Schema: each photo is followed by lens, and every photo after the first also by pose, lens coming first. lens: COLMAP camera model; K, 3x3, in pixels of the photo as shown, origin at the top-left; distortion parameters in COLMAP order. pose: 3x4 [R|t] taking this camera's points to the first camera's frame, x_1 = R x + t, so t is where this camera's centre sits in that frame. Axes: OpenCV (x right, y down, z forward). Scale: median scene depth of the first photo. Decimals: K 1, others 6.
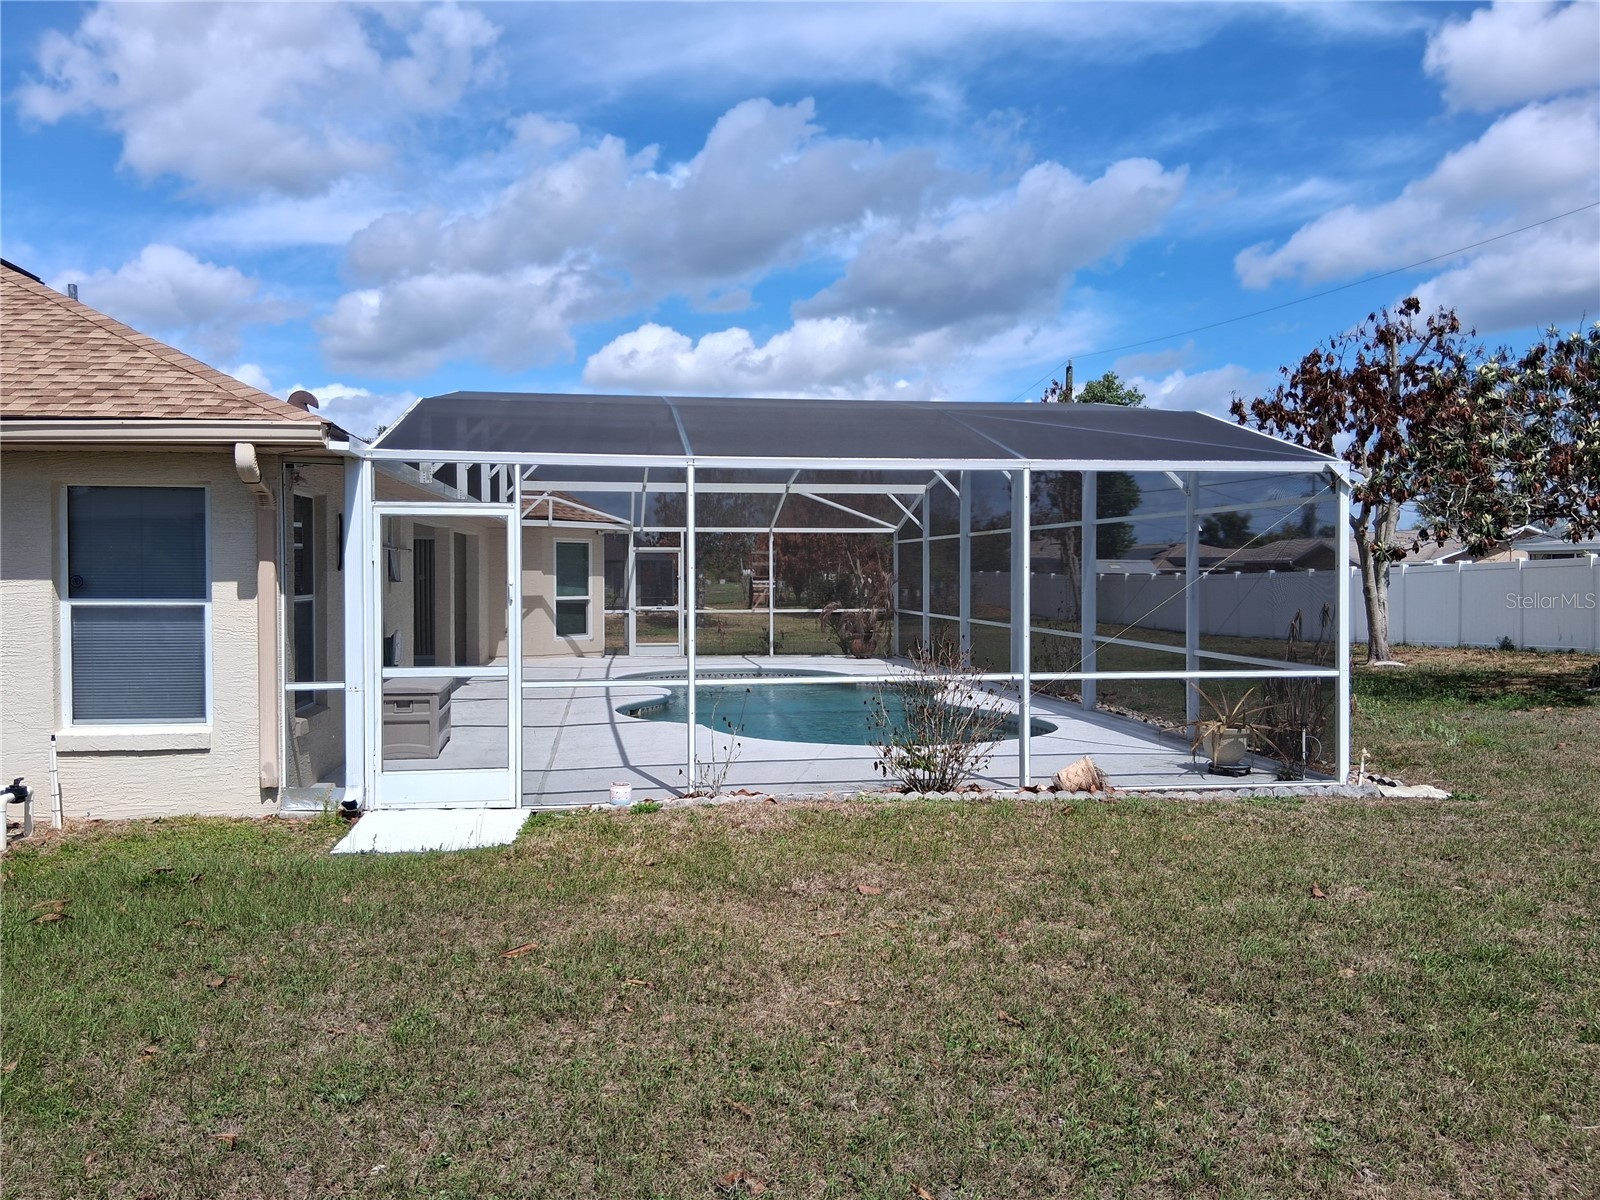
lens RADIAL K [[1201.2, 0, 800.0], [0, 1201.2, 600.0], [0, 0, 1]] dist [0.070451, -0.098439]
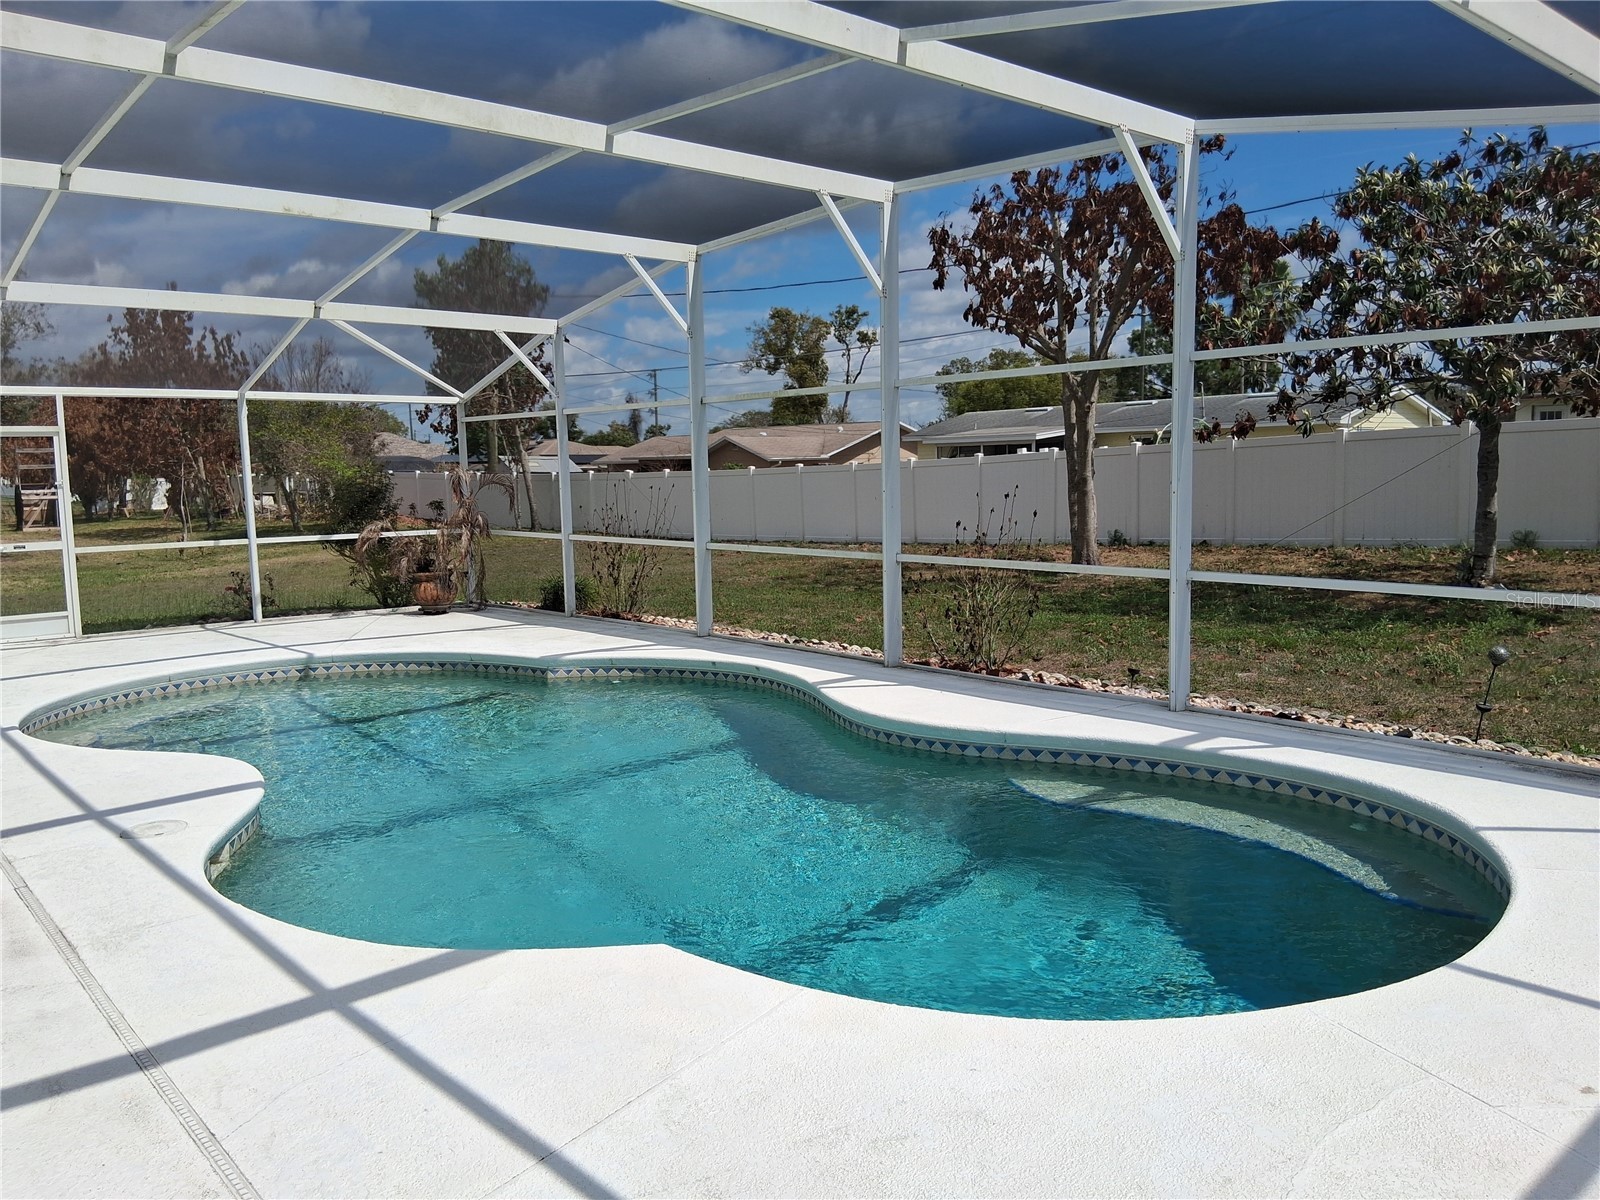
lens RADIAL K [[1219.4, 0, 800.0], [0, 1219.4, 600.0], [0, 0, 1]] dist [0.064801, -0.131873]
pose [[0.806512, -0.078356, 0.586003, -0.164321], [0.034947, 0.995764, 0.085048, -0.003965], [-0.590184, -0.048113, 0.805834, 0.418020]]
